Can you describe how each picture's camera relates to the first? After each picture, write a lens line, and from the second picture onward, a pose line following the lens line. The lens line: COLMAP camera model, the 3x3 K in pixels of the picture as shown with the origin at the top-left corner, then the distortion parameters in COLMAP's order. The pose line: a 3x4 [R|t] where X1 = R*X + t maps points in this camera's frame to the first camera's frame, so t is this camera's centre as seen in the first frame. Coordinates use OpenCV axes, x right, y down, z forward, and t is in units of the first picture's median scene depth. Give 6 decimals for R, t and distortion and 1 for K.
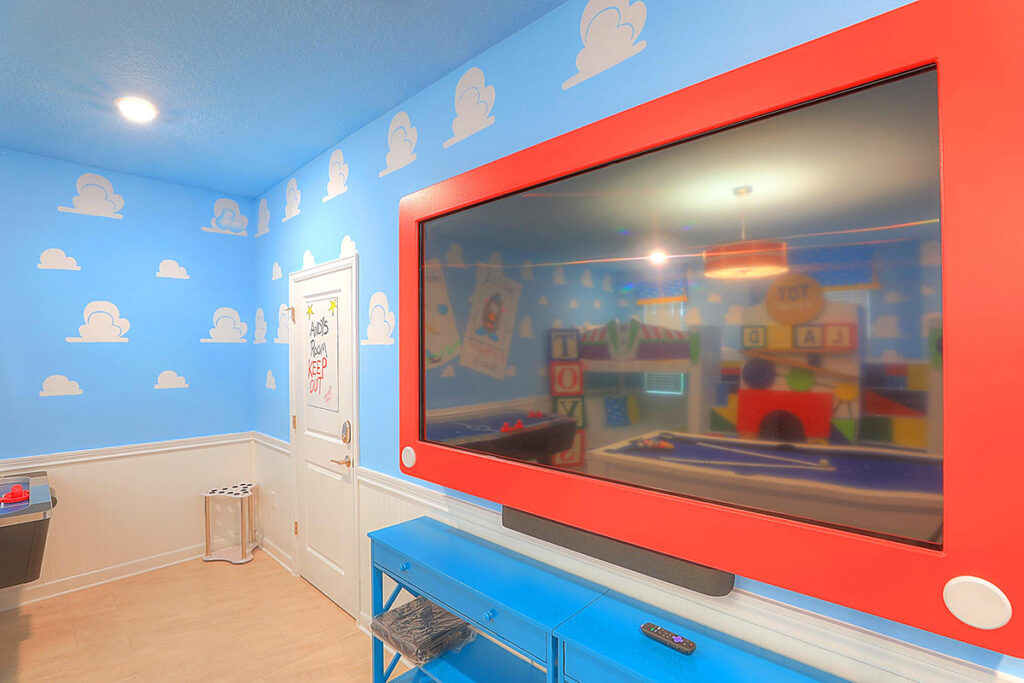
lens RADIAL K [[467.9, 0, 515.7], [0, 467.9, 346.7], [0, 0, 1]] dist [-0.042395, 0.009171]
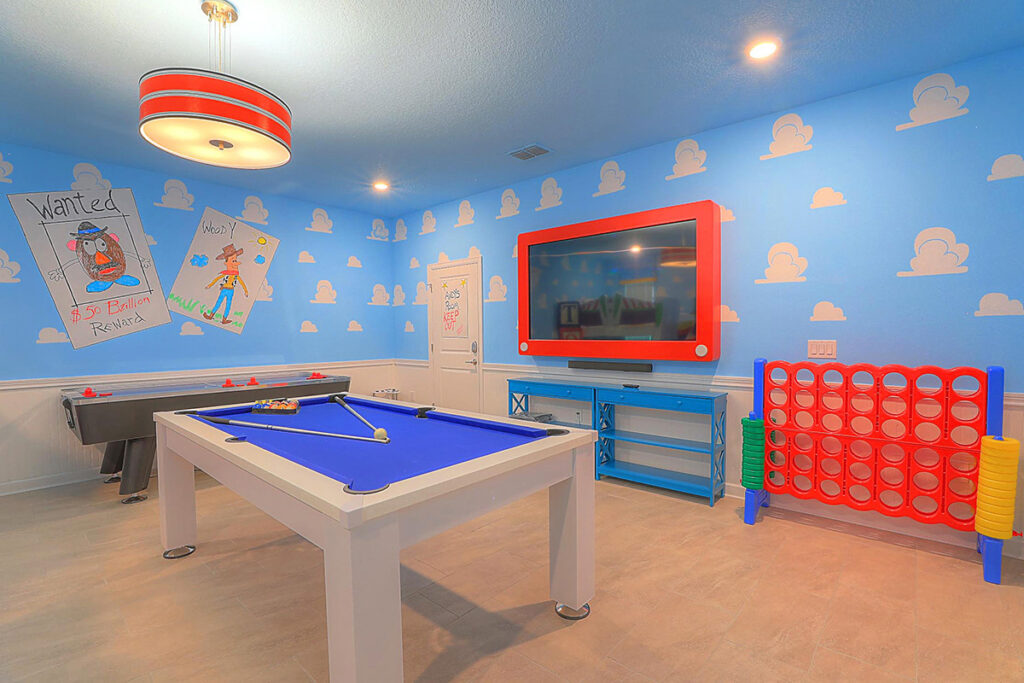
lens RADIAL K [[467.9, 0, 514.5], [0, 467.9, 342.9], [0, 0, 1]] dist [-0.042395, 0.009171]
pose [[0.999403, -0.004204, 0.034279, -0.216156], [0.003159, 0.999530, 0.030484, 0.087804], [-0.034391, -0.030358, 0.998947, -0.806931]]
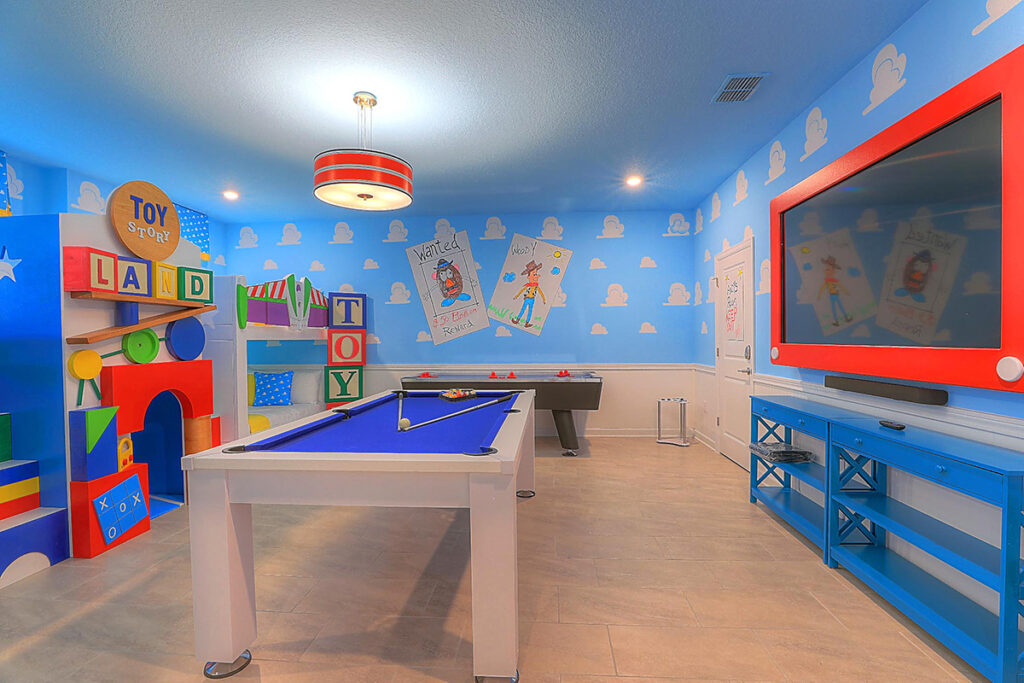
lens RADIAL K [[467.9, 0, 519.0], [0, 467.9, 343.9], [0, 0, 1]] dist [-0.042395, 0.009171]
pose [[0.630746, 0.009539, -0.775931, 0.294938], [0.009421, 0.999757, 0.019949, 0.096853], [0.775932, -0.019893, 0.630503, -0.473137]]
